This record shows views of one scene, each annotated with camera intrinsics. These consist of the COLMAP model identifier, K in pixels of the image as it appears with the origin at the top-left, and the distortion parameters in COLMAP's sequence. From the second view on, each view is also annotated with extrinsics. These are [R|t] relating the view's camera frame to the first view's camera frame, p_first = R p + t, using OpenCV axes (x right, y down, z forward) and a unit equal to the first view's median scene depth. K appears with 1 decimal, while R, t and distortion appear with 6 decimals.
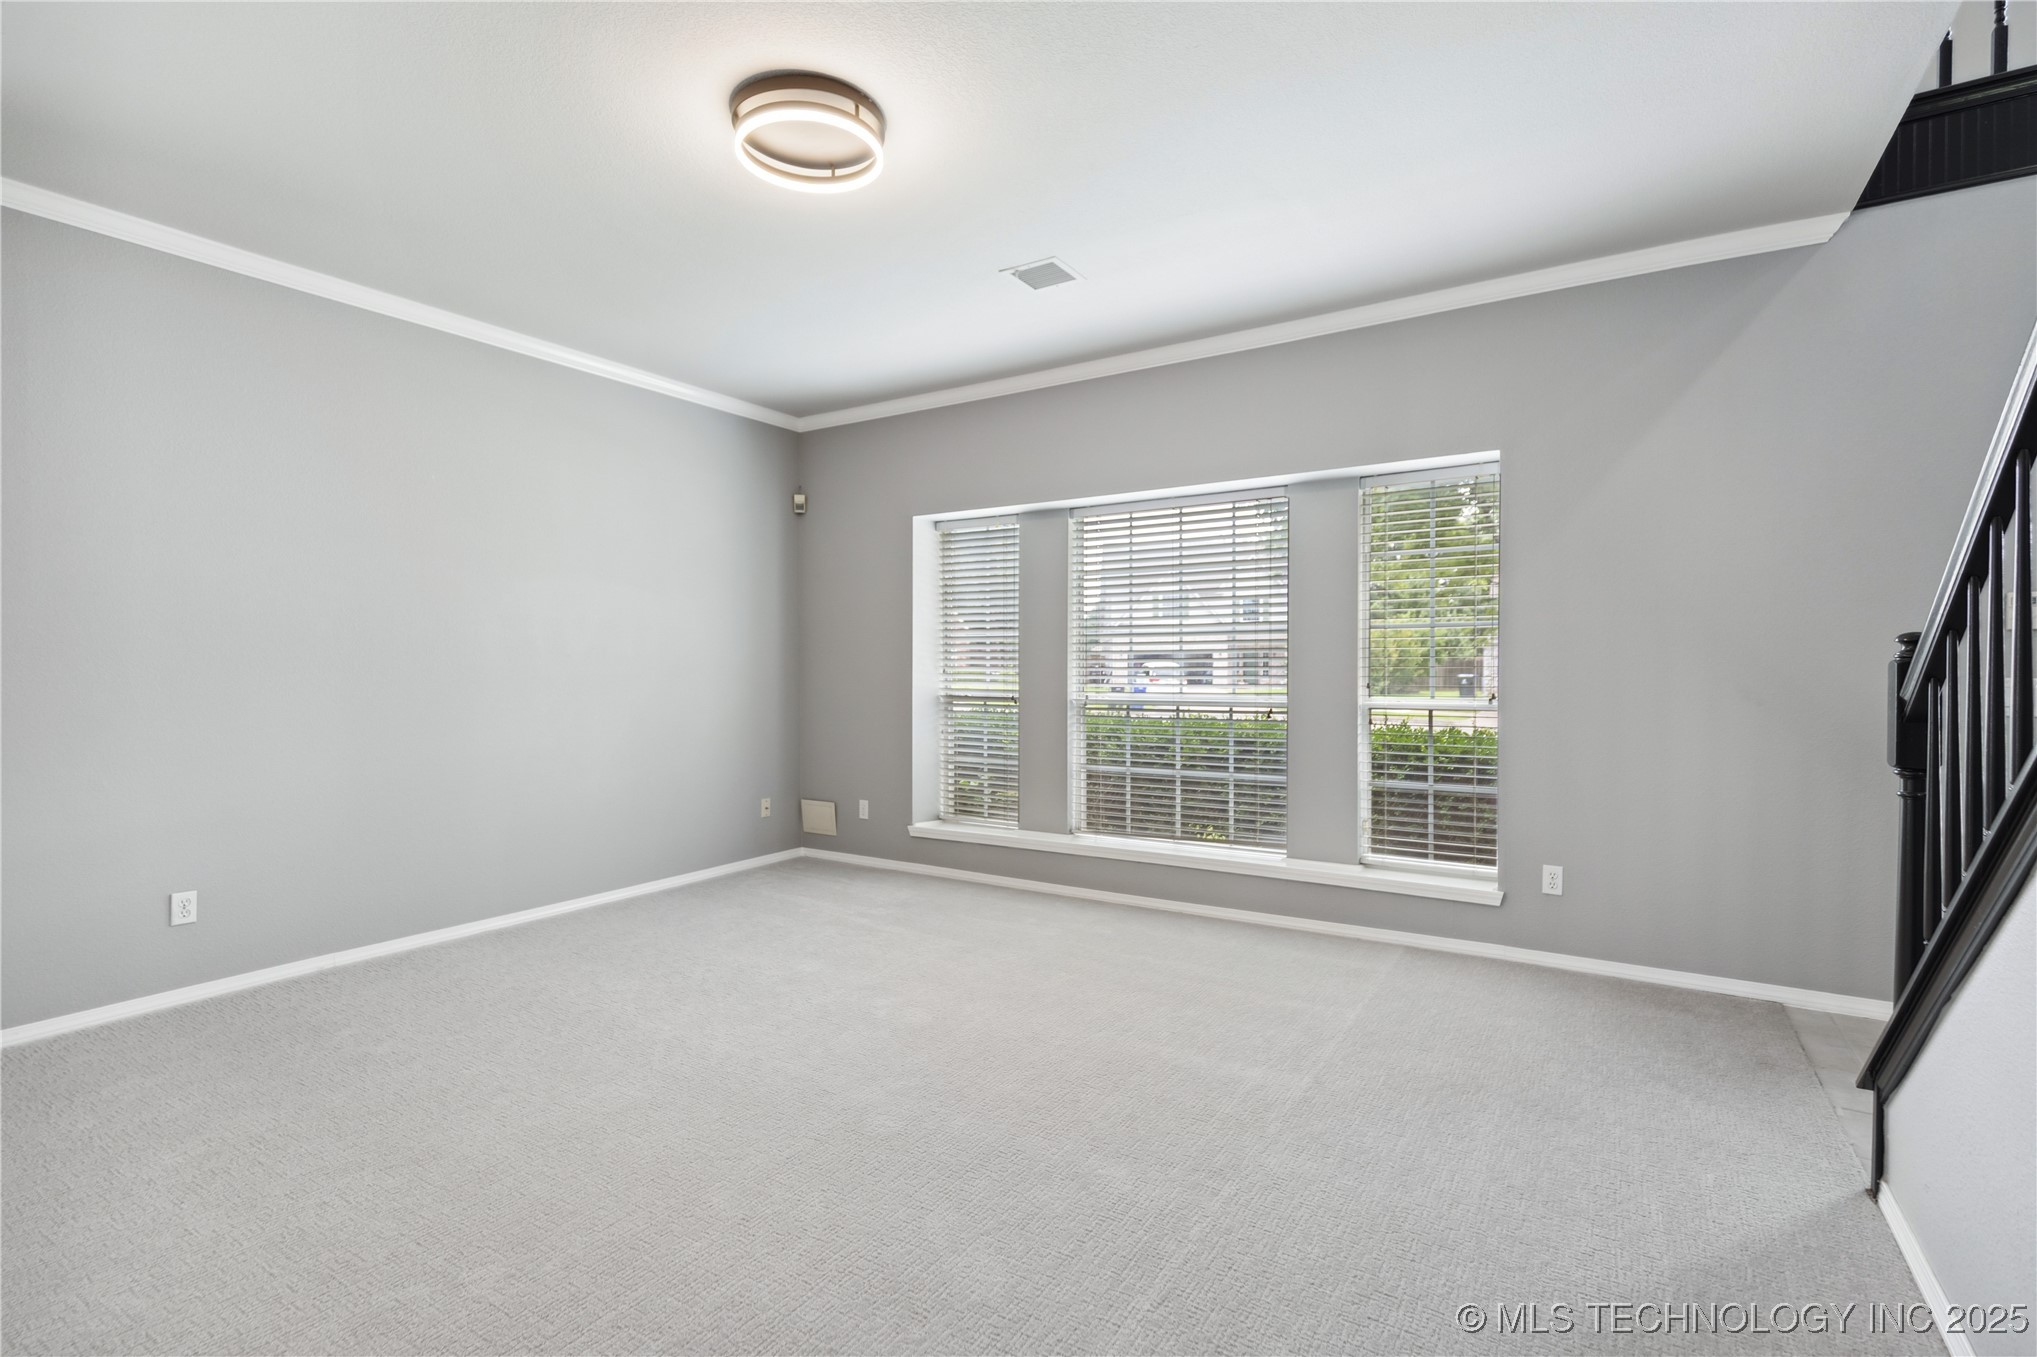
lens RADIAL K [[927.9, 0, 1031.0], [0, 927.9, 655.6], [0, 0, 1]] dist [0.012467, -0.000876]
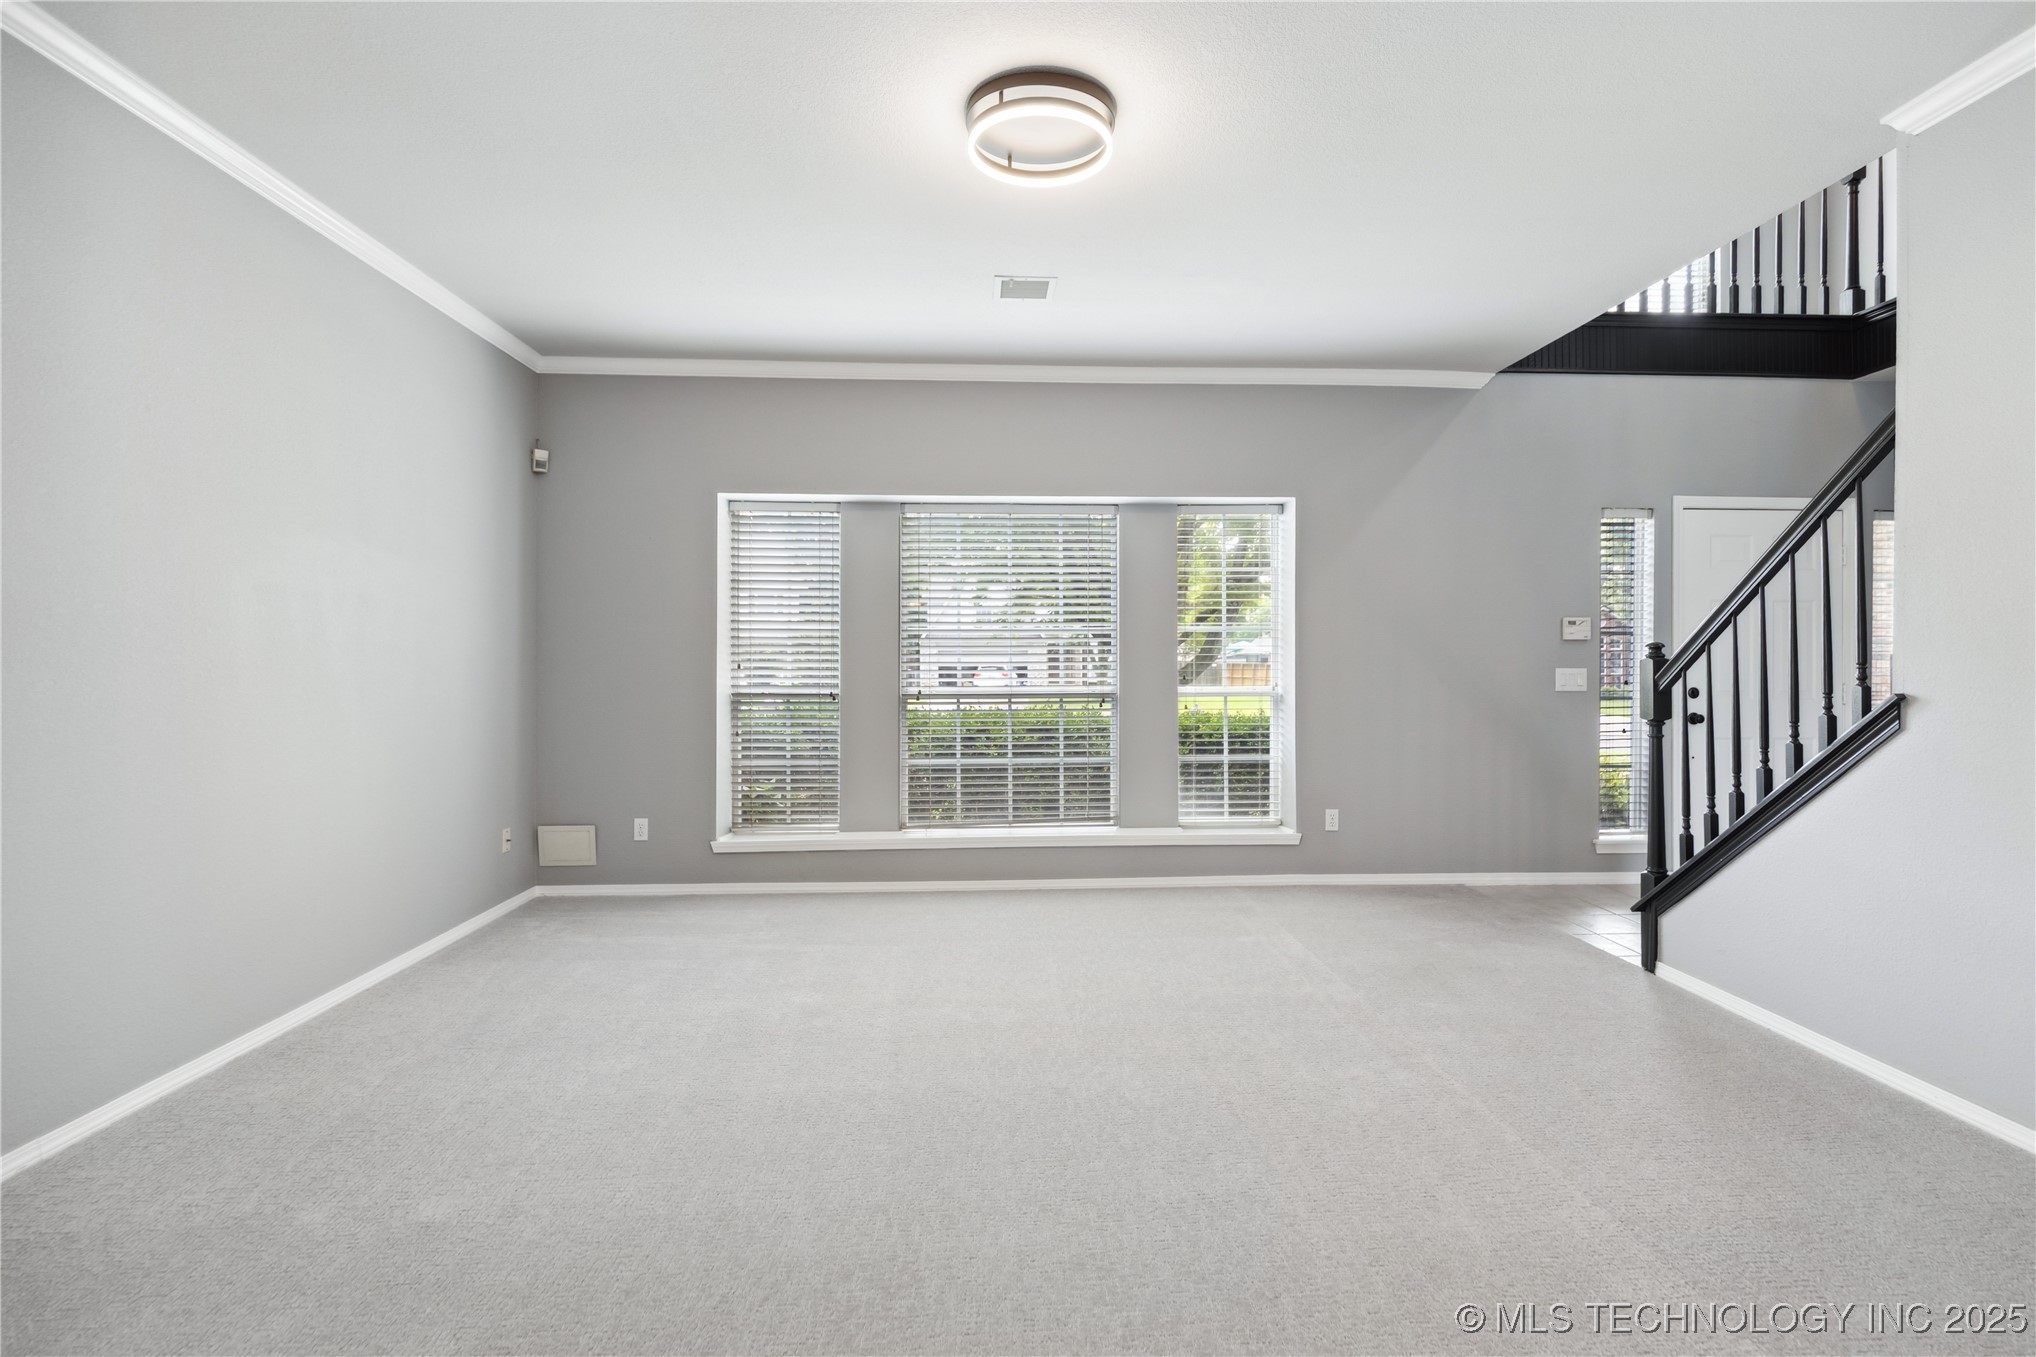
lens RADIAL K [[932.1, 0, 1023.8], [0, 932.1, 644.4], [0, 0, 1]] dist [0.012404, -0.000431]
pose [[0.819396, 0.006365, 0.573192, -0.417825], [-0.008571, 0.999963, 0.001149, -0.009248], [-0.573163, -0.005854, 0.819420, 0.102956]]
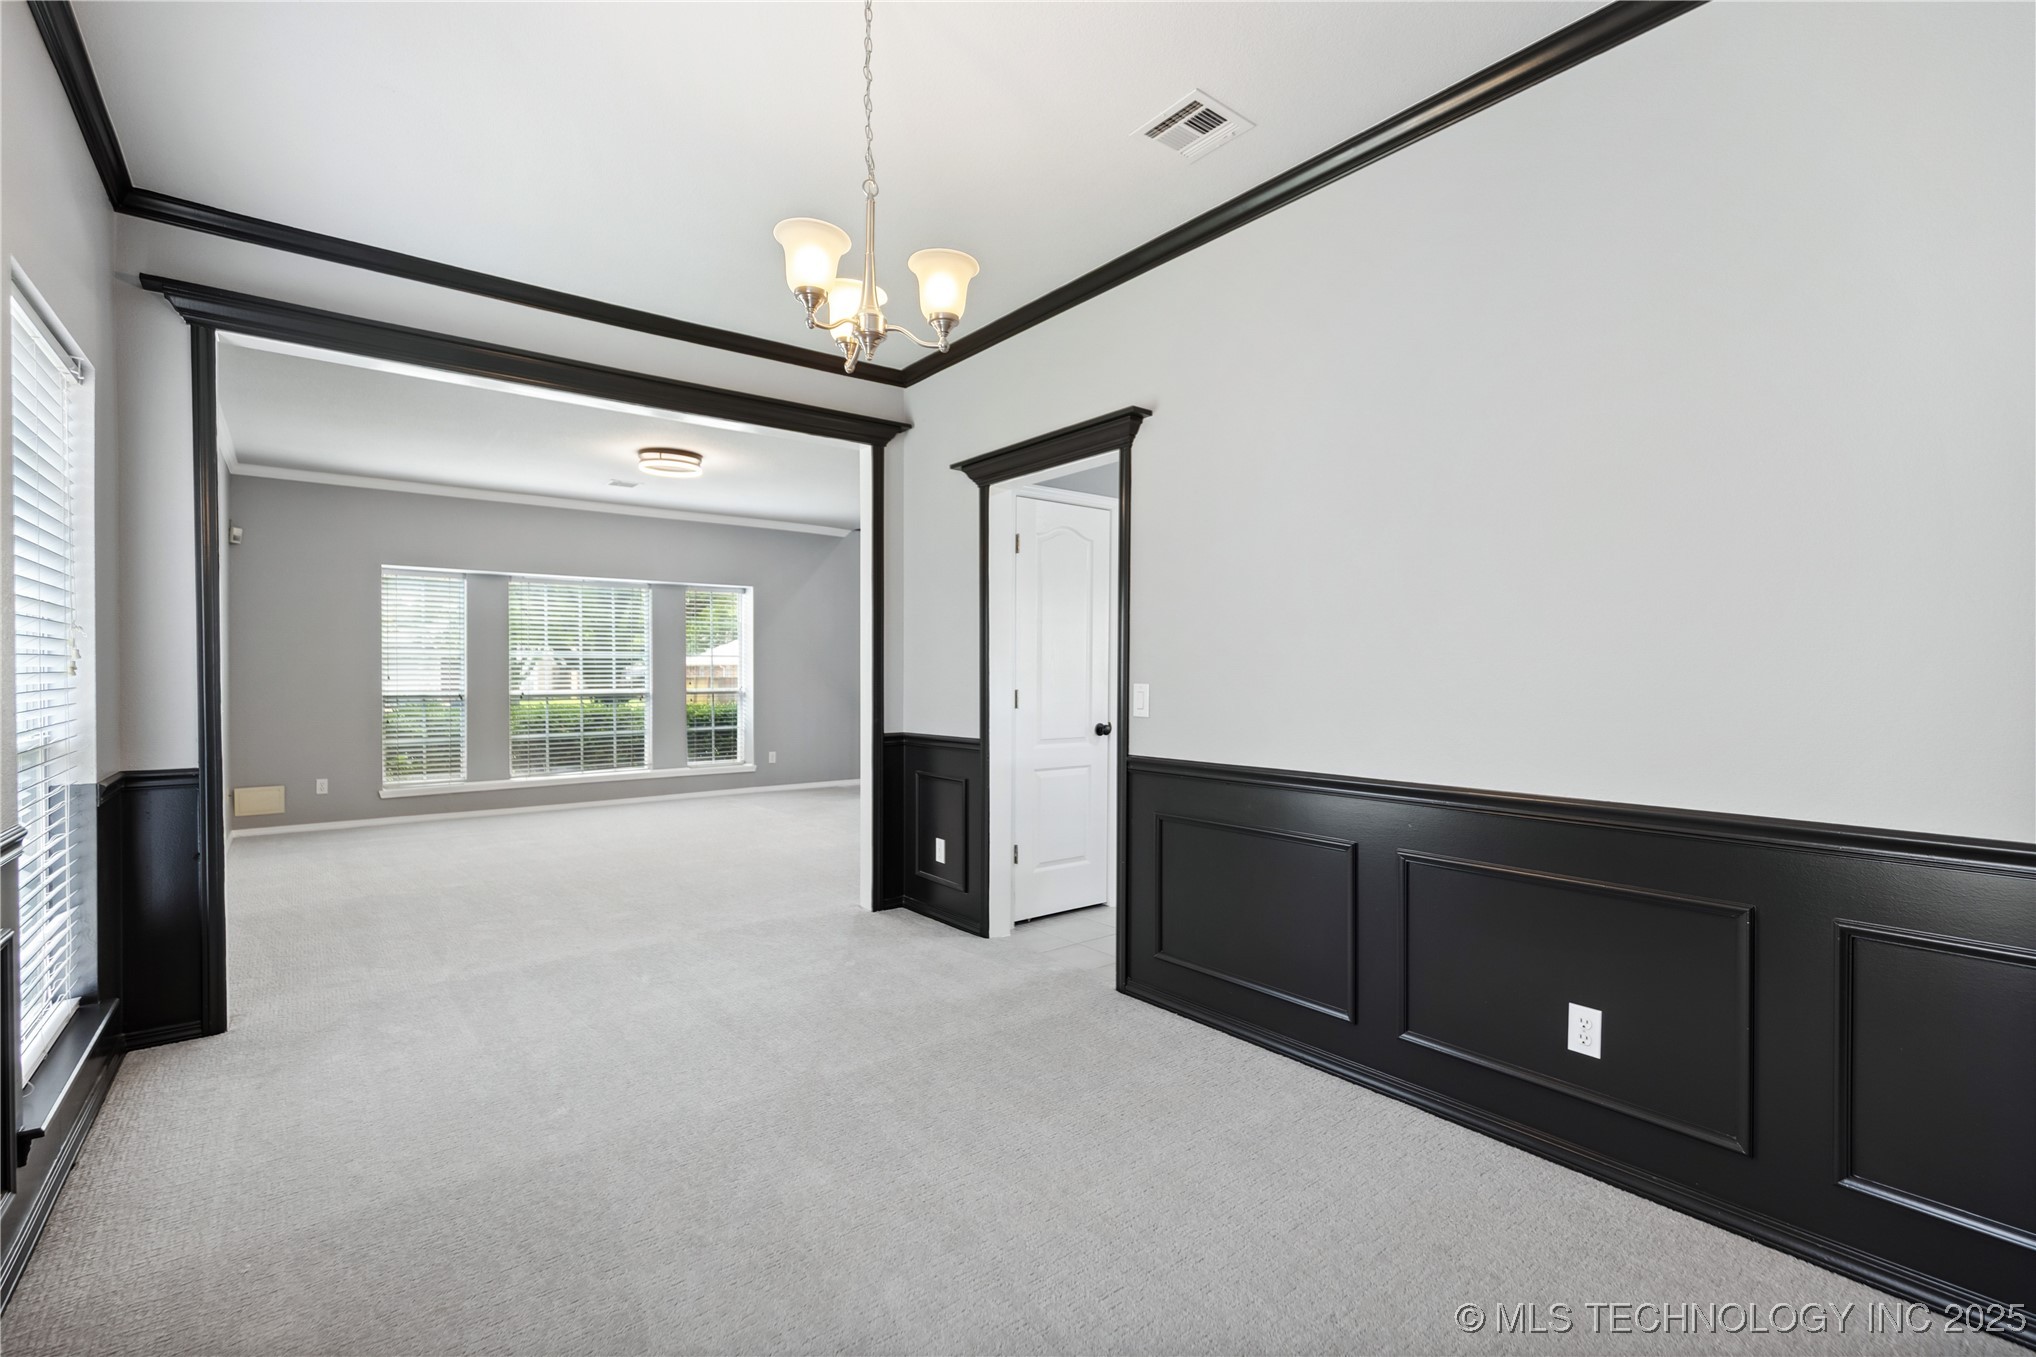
lens RADIAL K [[925.3, 0, 1030.3], [0, 925.3, 691.4], [0, 0, 1]] dist [0.014594, 0.000261]
pose [[0.331828, -0.018250, 0.943163, -1.159061], [-0.010658, 0.999676, 0.023094, -0.006294], [-0.943280, -0.017716, 0.331526, -0.377126]]
